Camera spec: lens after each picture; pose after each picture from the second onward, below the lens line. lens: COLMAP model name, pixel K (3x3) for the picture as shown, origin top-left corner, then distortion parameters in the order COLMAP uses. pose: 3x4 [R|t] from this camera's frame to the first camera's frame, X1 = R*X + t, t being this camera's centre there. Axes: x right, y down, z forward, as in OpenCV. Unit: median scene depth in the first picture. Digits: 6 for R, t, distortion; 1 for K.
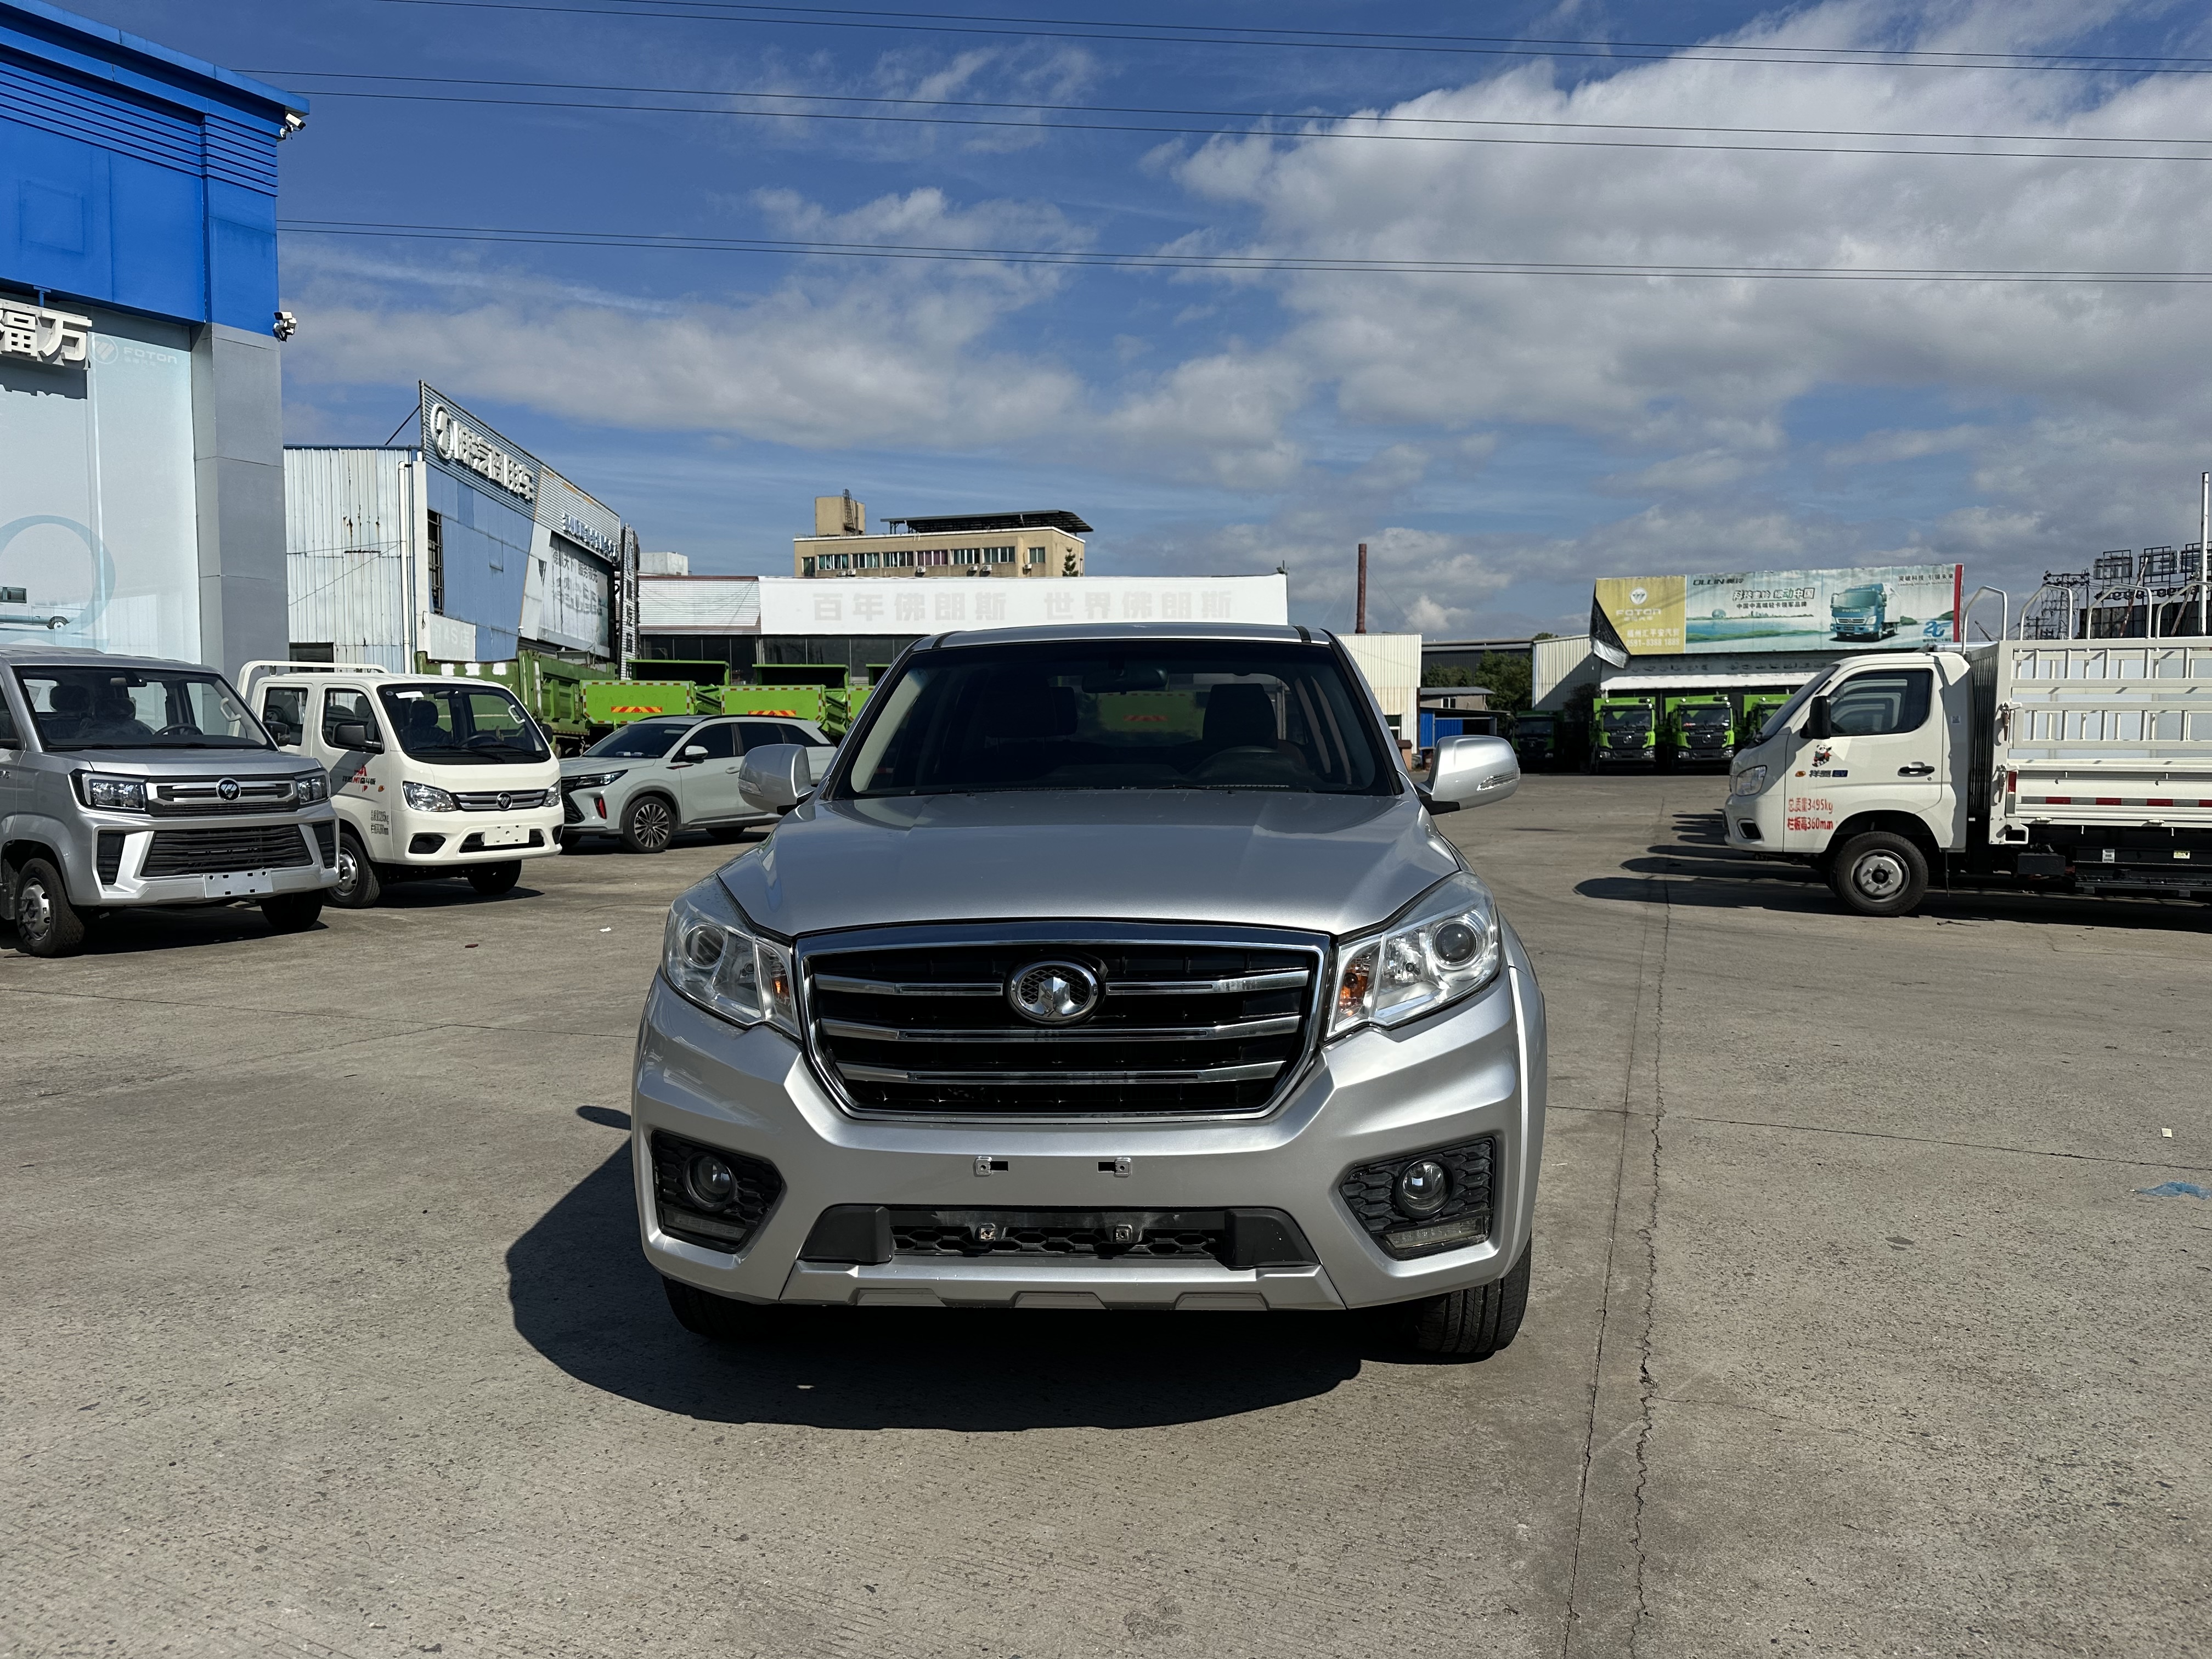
lens RADIAL K [[1555.6, 0, 1106.0], [0, 1555.6, 829.5], [0, 0, 1]] dist [0.004780, -0.005128]
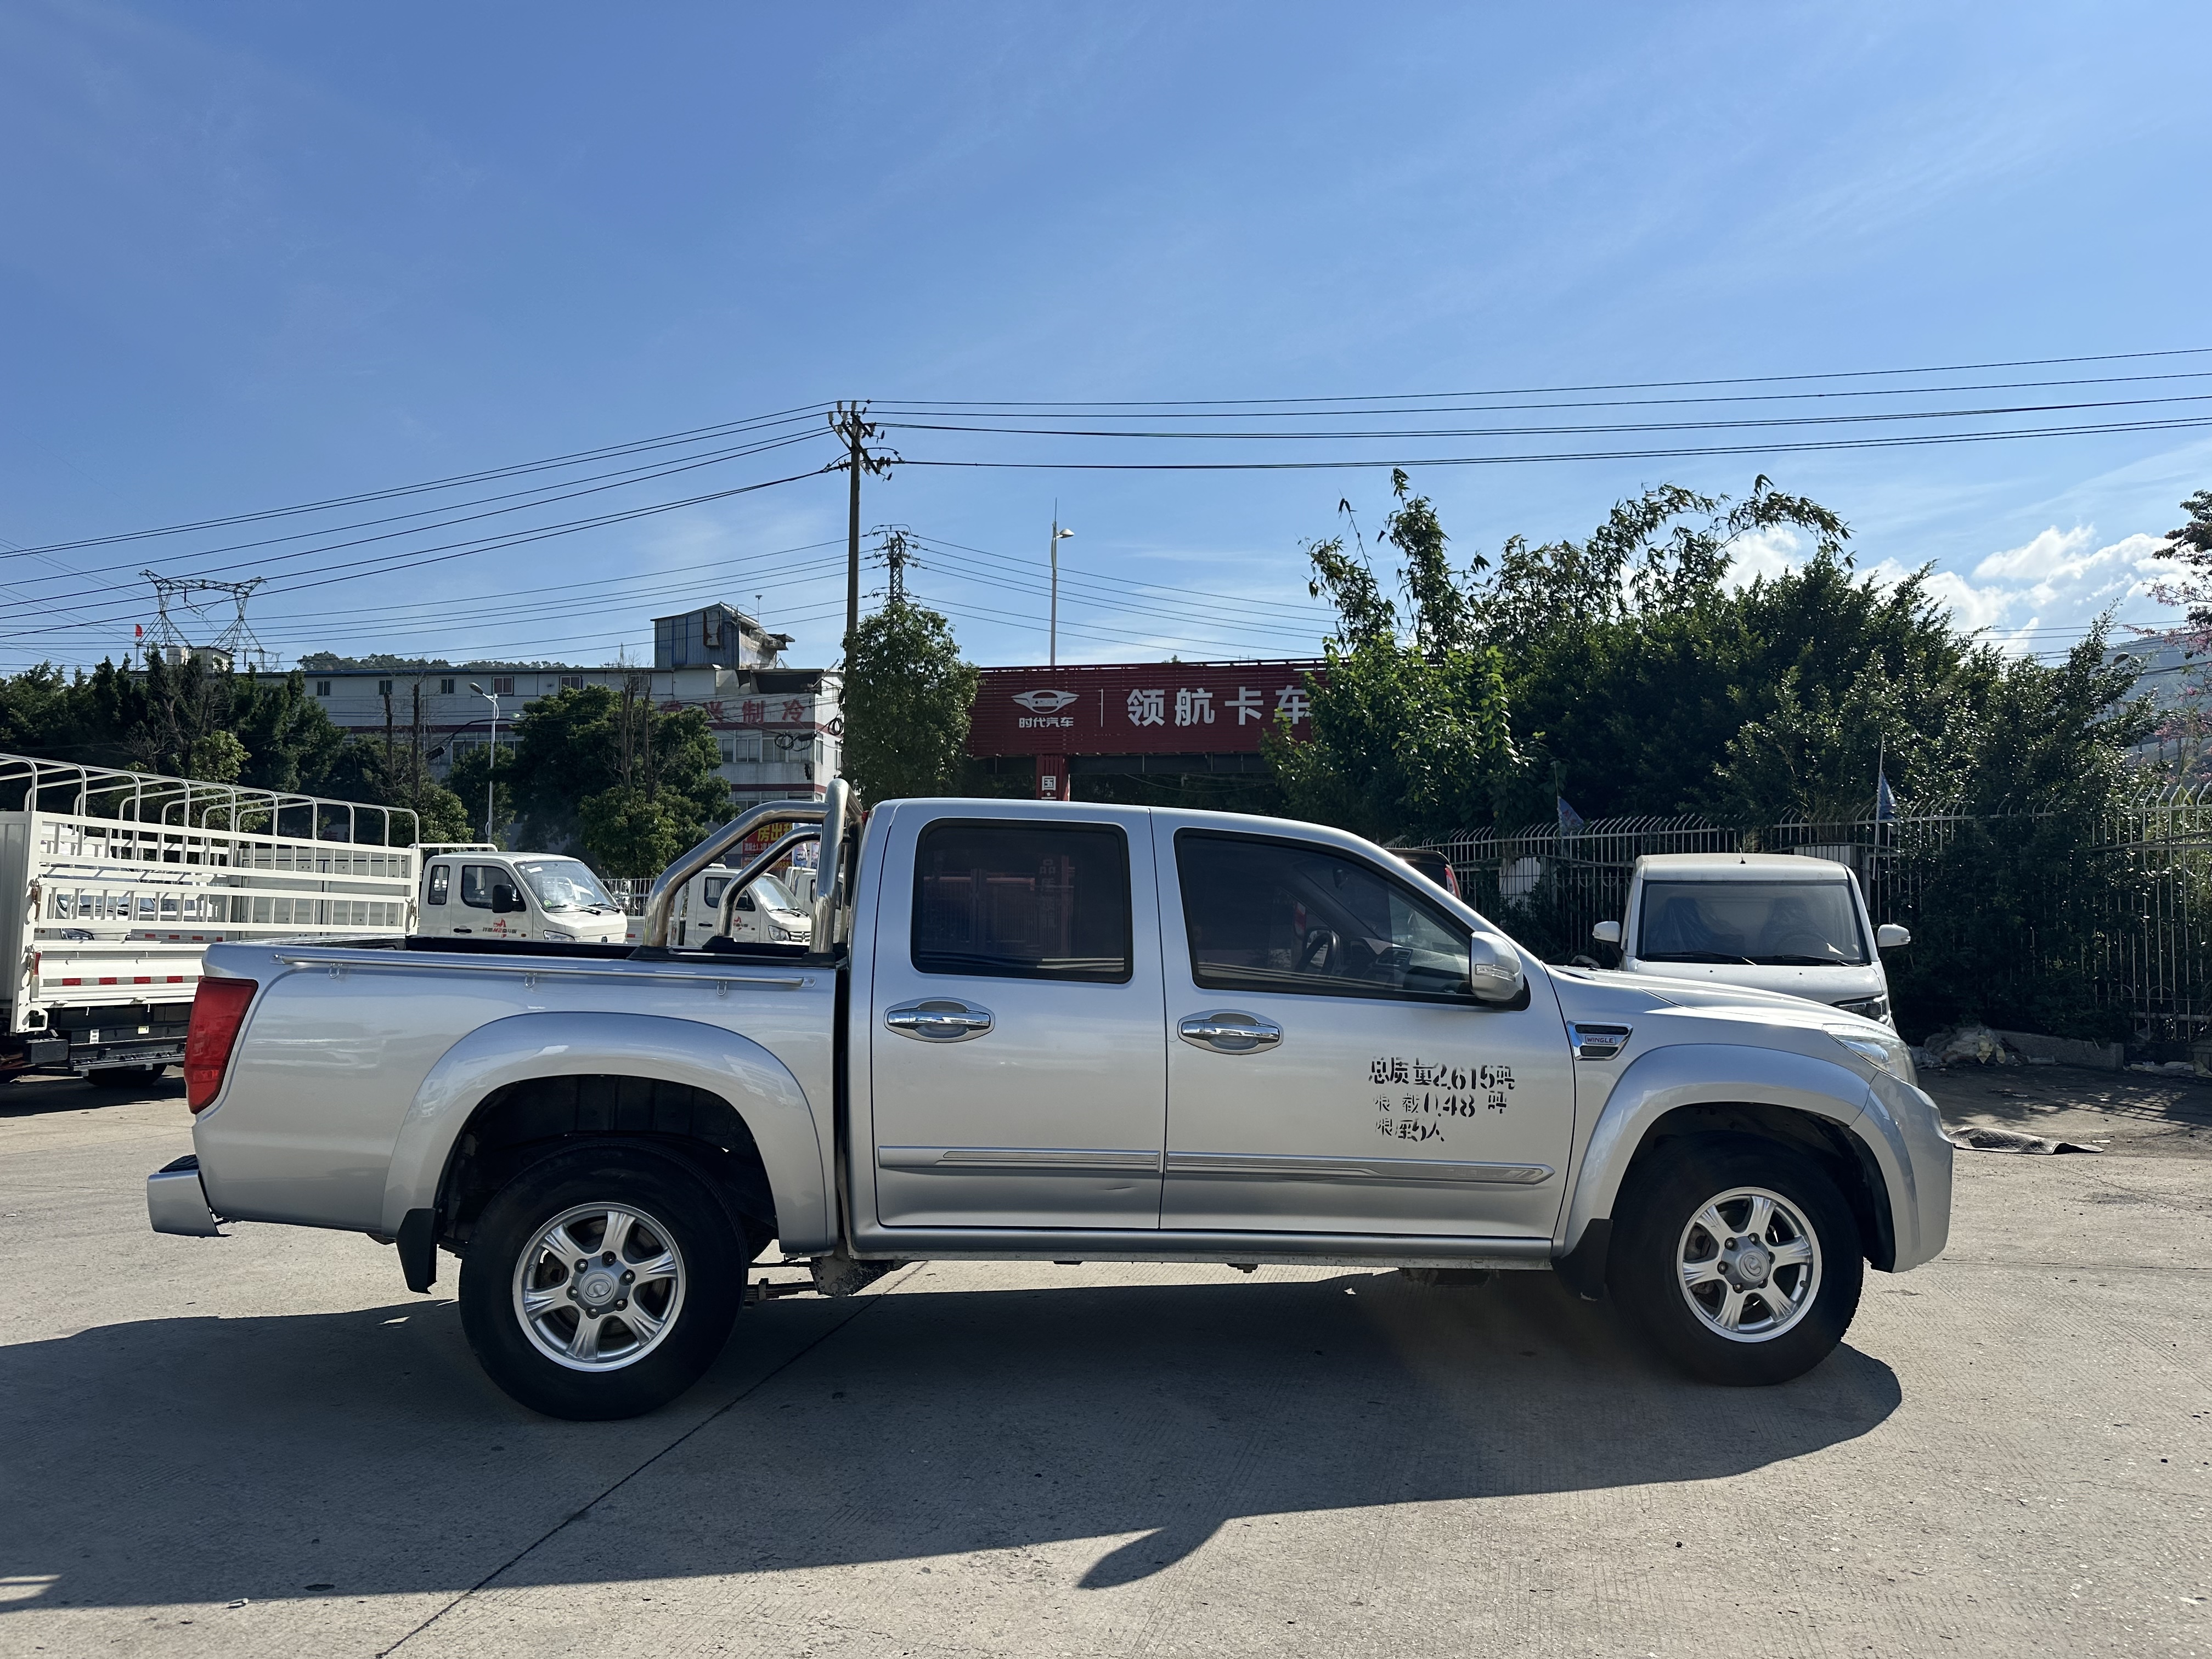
lens RADIAL K [[1527.1, 0, 1107.0], [0, 1527.1, 833.7], [0, 0, 1]] dist [0.020812, -0.023170]
pose [[-0.181440, 0.064086, 0.981312, -0.057434], [0.043757, 0.997412, -0.057047, -0.003626], [-0.982428, 0.032589, -0.183775, 0.070211]]
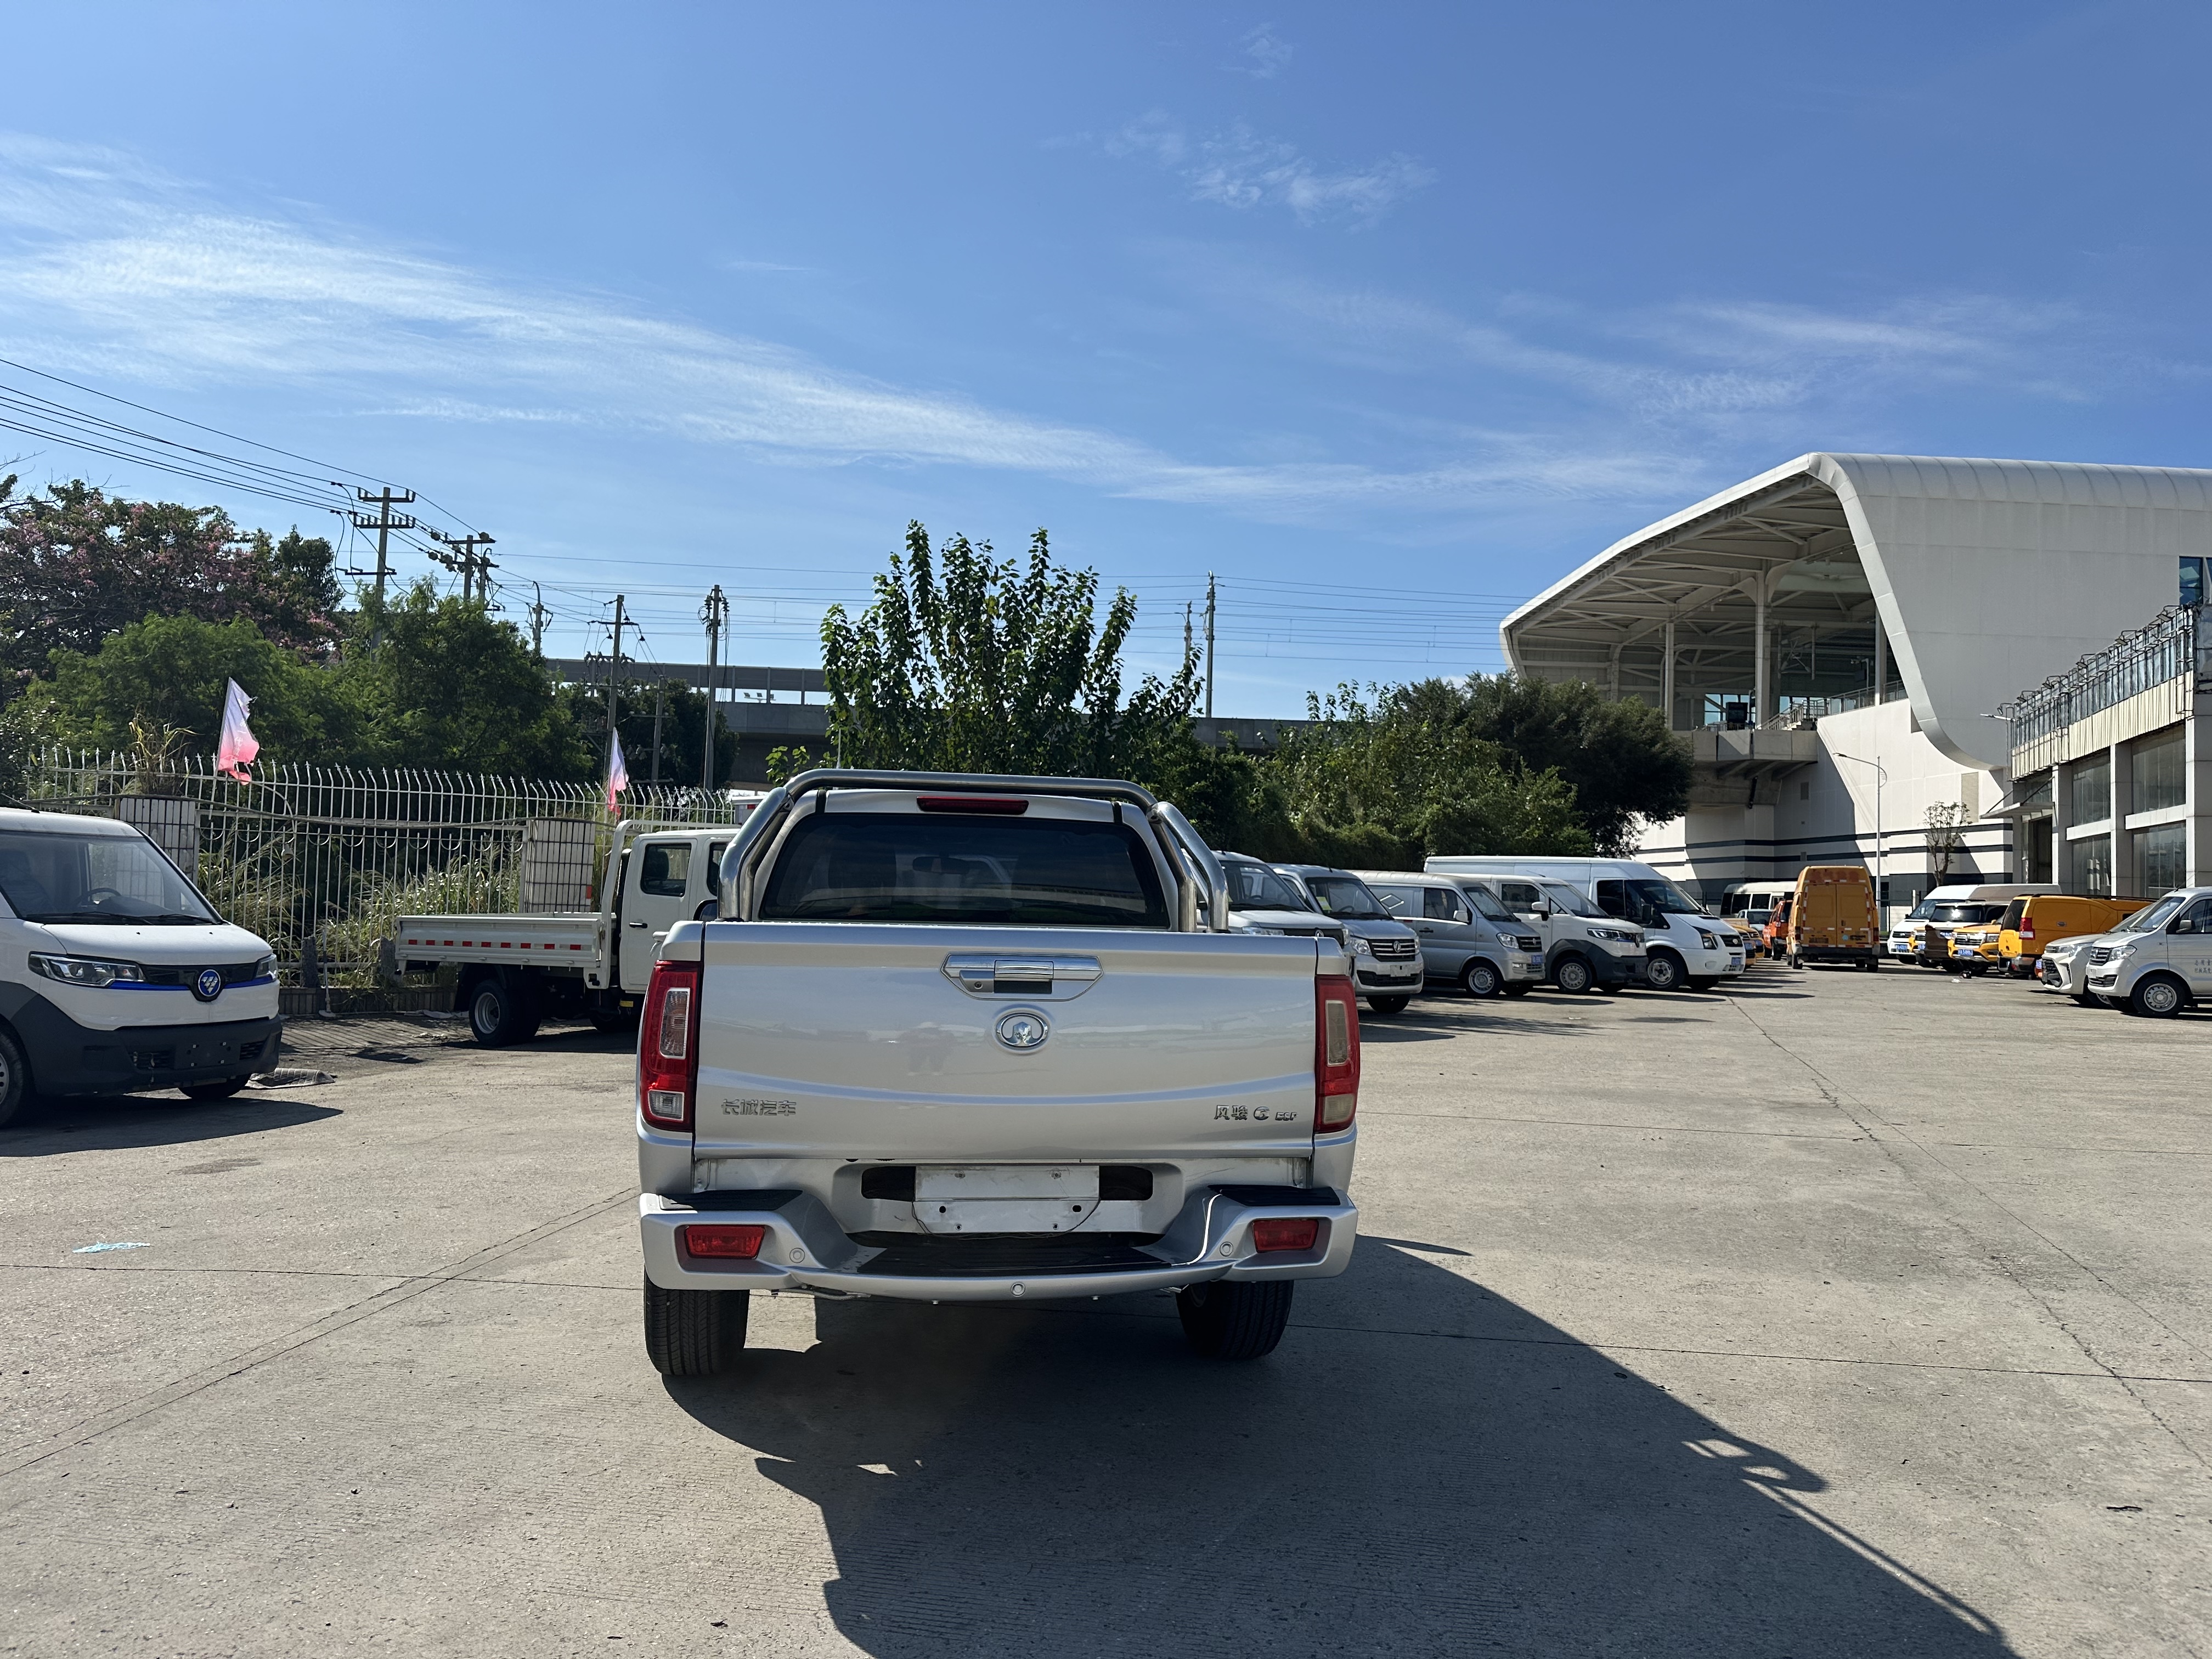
lens RADIAL K [[1516.6, 0, 1110.4], [0, 1516.6, 848.9], [0, 0, 1]] dist [0.075627, -0.106759]
pose [[-0.975722, -0.023740, -0.217721, 0.009006], [-0.026513, 0.999600, 0.009824, -0.006703], [0.217401, 0.015358, -0.975962, 0.127423]]
